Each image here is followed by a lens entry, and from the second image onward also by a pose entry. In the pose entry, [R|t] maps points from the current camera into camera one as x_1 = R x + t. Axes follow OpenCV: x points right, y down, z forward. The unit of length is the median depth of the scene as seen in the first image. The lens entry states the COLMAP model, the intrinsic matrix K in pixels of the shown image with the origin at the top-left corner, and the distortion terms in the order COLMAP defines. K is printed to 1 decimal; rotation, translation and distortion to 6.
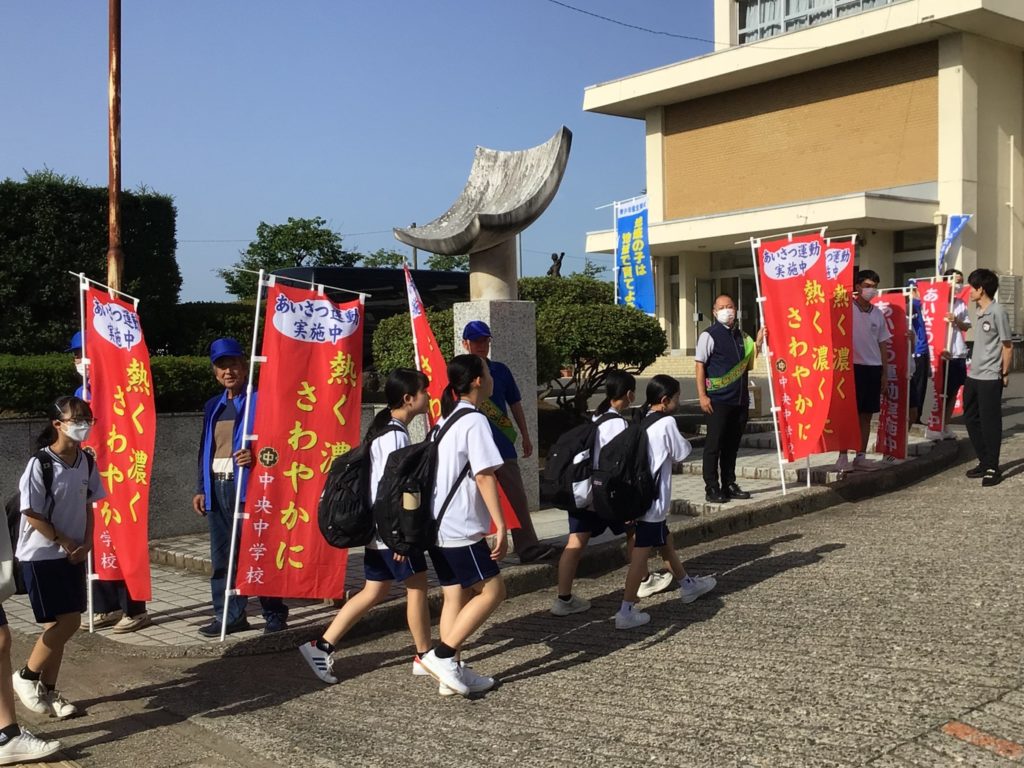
lens RADIAL K [[1206.4, 0, 512.0], [0, 1206.4, 384.0], [0, 0, 1]] dist [0.134226, -0.020259]
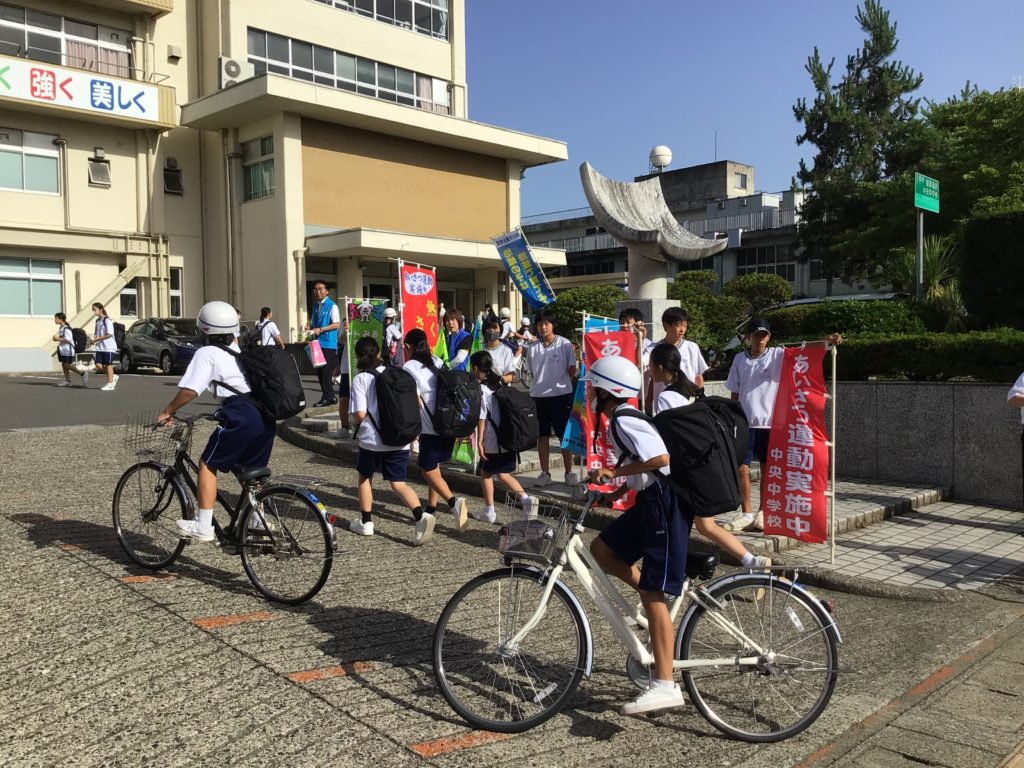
lens RADIAL K [[951.3, 0, 512.3], [0, 951.3, 404.9], [0, 0, 1]] dist [0.136057, -0.189917]
pose [[-0.069828, -0.041081, 0.996713, -0.517808], [0.025528, 0.998751, 0.042954, -0.018411], [-0.997232, 0.028443, -0.068692, 0.763246]]
